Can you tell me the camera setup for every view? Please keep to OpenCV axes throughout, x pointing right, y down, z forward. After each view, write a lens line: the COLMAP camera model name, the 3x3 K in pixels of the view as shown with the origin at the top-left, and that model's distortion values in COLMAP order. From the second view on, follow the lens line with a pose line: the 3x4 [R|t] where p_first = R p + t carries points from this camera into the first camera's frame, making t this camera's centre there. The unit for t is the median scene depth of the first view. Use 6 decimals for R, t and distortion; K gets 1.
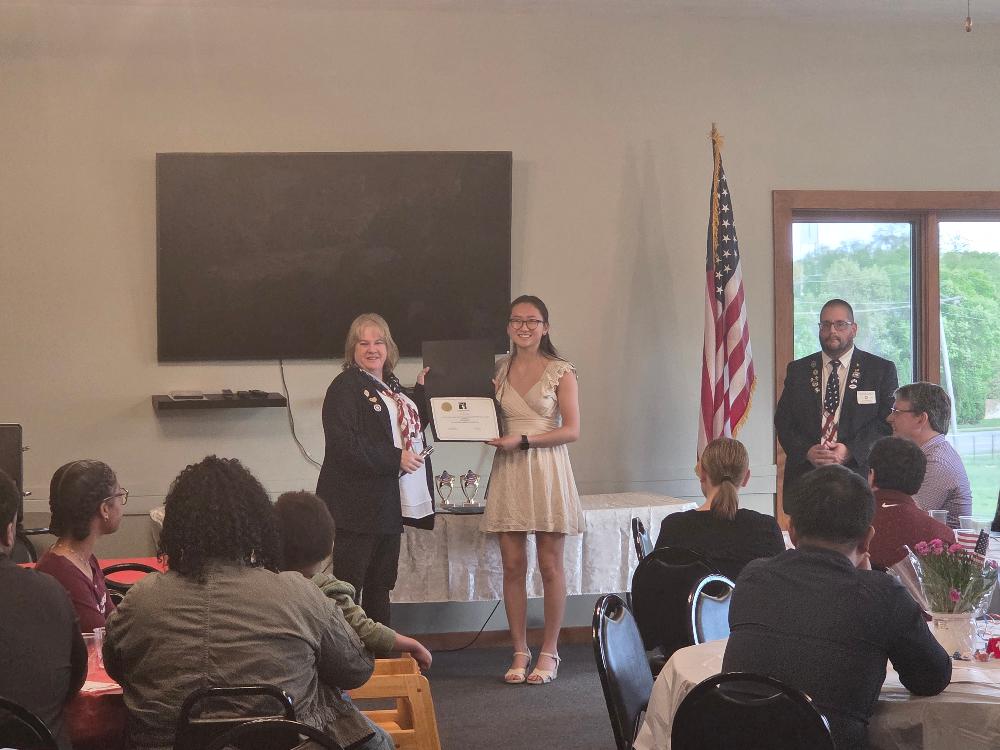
lens RADIAL K [[2530.4, 0, 501.4], [0, 2530.4, 377.1], [0, 0, 1]] dist [-0.492099, 0.000000]
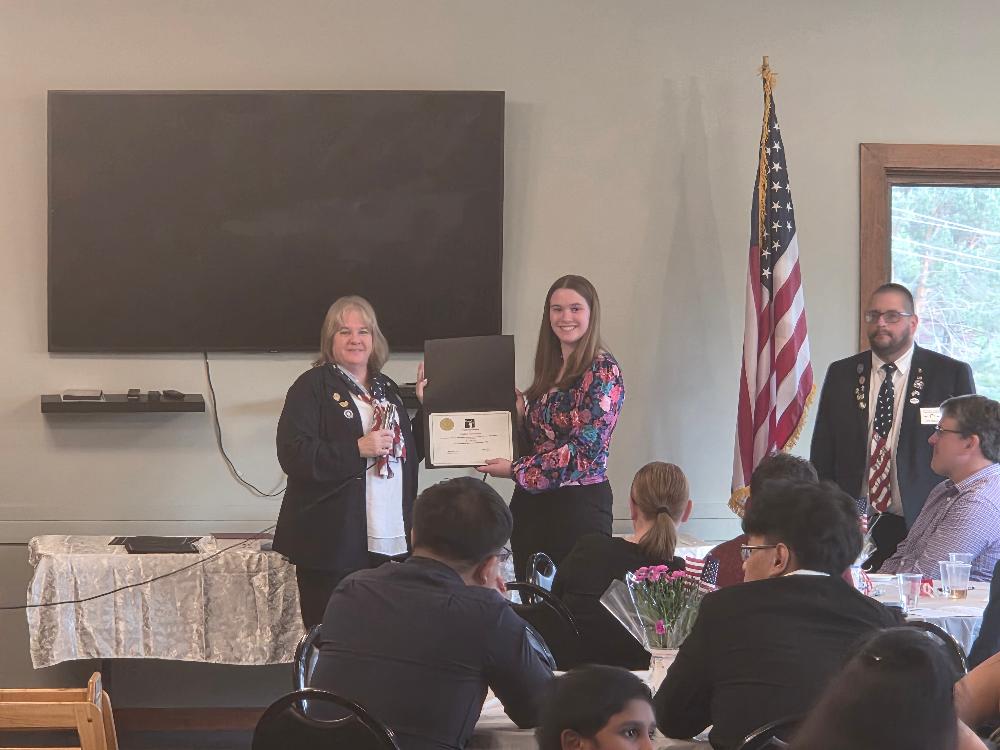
lens RADIAL K [[3923.4, 0, 499.7], [0, 3923.4, 374.5], [0, 0, 1]] dist [-0.679894, 0.000000]
pose [[0.991533, 0.018484, -0.128534, 0.161301], [-0.018802, 0.999822, -0.001264, -0.000172], [0.128488, 0.003670, 0.991704, -0.204983]]
